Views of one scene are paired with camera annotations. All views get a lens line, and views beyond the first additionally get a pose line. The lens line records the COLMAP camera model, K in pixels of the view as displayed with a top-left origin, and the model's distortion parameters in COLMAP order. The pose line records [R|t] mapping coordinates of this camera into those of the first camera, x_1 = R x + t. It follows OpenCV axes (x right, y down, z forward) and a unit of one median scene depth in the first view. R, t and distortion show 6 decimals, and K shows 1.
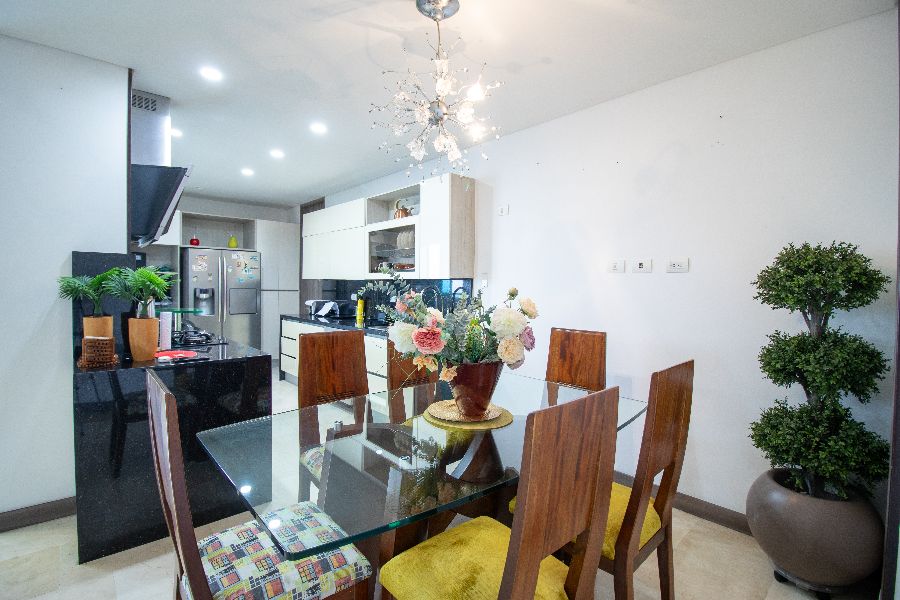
lens RADIAL K [[405.9, 0, 454.2], [0, 405.9, 295.6], [0, 0, 1]] dist [-0.000145, -0.011833]
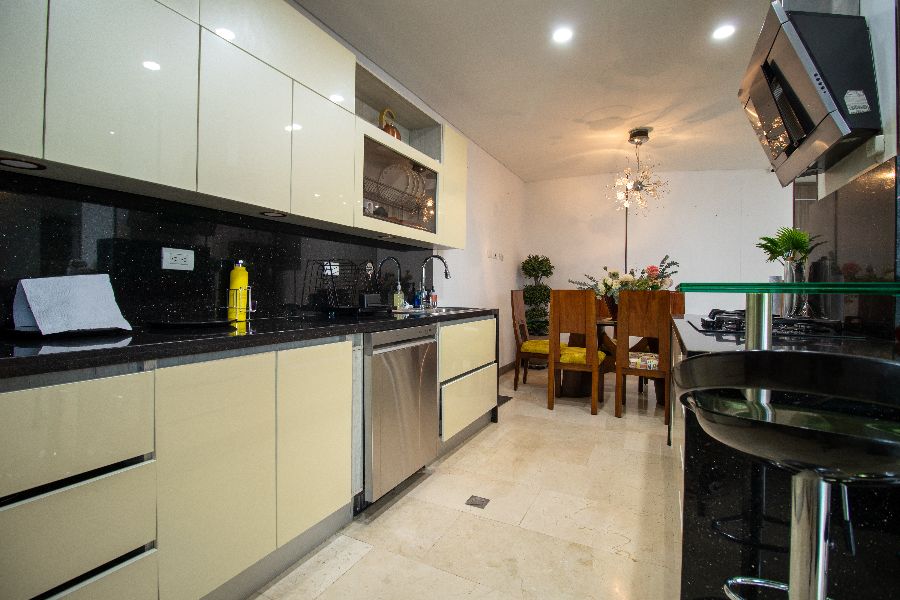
lens RADIAL K [[415.2, 0, 447.1], [0, 415.2, 294.9], [0, 0, 1]] dist [0.000927, -0.013293]
pose [[-0.329060, -0.022943, 0.944030, -0.607420], [0.010776, 0.999548, 0.028049, 0.023769], [-0.944247, 0.019403, -0.328665, 0.890689]]
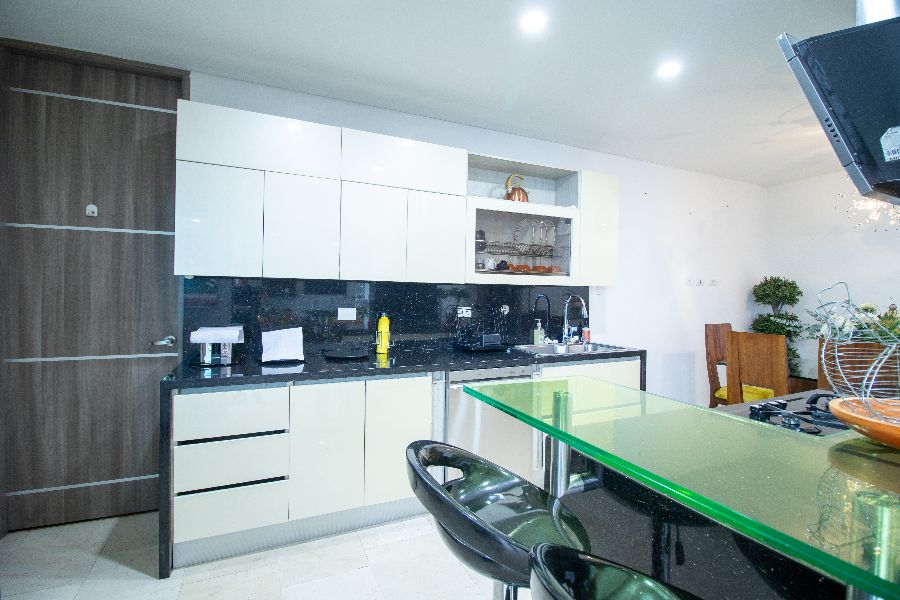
lens RADIAL K [[415.2, 0, 447.1], [0, 415.2, 294.9], [0, 0, 1]] dist [0.000927, -0.013293]
pose [[0.320567, -0.011757, 0.947153, -0.692269], [0.012681, 0.999887, 0.008120, -0.022979], [-0.947141, 0.009408, 0.320680, 0.695240]]
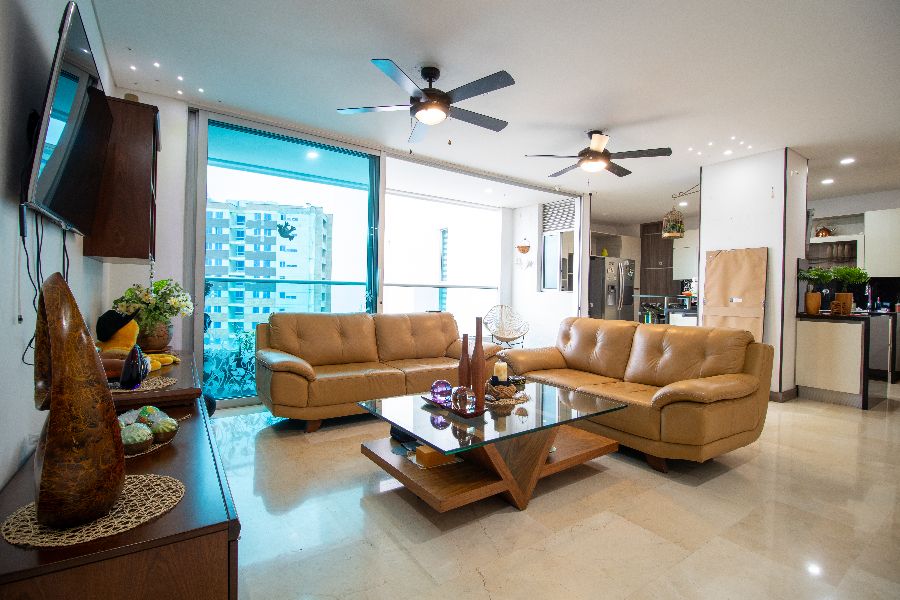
lens RADIAL K [[405.9, 0, 454.2], [0, 405.9, 295.6], [0, 0, 1]] dist [-0.000145, -0.011833]
pose [[0.990148, -0.002231, -0.140003, -0.964711], [-0.000646, 0.999790, -0.020497, 0.040374], [0.140020, 0.020385, 0.989939, -0.463047]]
